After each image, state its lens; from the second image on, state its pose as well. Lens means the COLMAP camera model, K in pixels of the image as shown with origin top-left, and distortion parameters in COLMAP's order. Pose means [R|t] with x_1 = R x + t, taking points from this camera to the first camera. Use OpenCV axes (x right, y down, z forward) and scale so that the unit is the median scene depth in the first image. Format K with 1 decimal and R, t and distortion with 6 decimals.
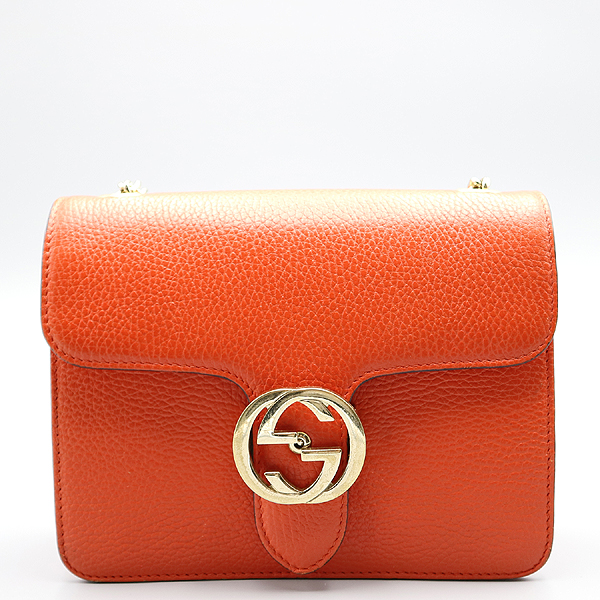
lens RADIAL K [[1057.3, 0, 299.8], [0, 1057.3, 299.9], [0, 0, 1]] dist [-0.034863, 0.000000]
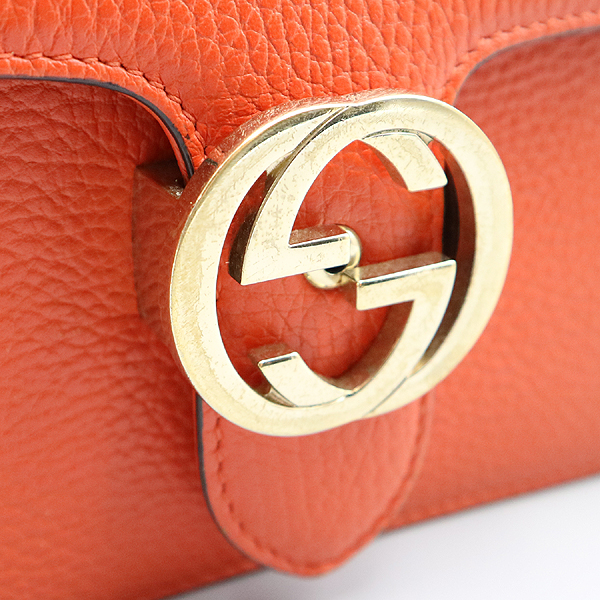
lens RADIAL K [[1057.3, 0, 300.0], [0, 1057.3, 300.1], [0, 0, 1]] dist [-0.034863, 0.000000]
pose [[0.880971, -0.170532, 0.441371, -0.166094], [0.042918, 0.957750, 0.284382, 0.049966], [-0.471219, -0.231590, 0.851069, 0.706381]]
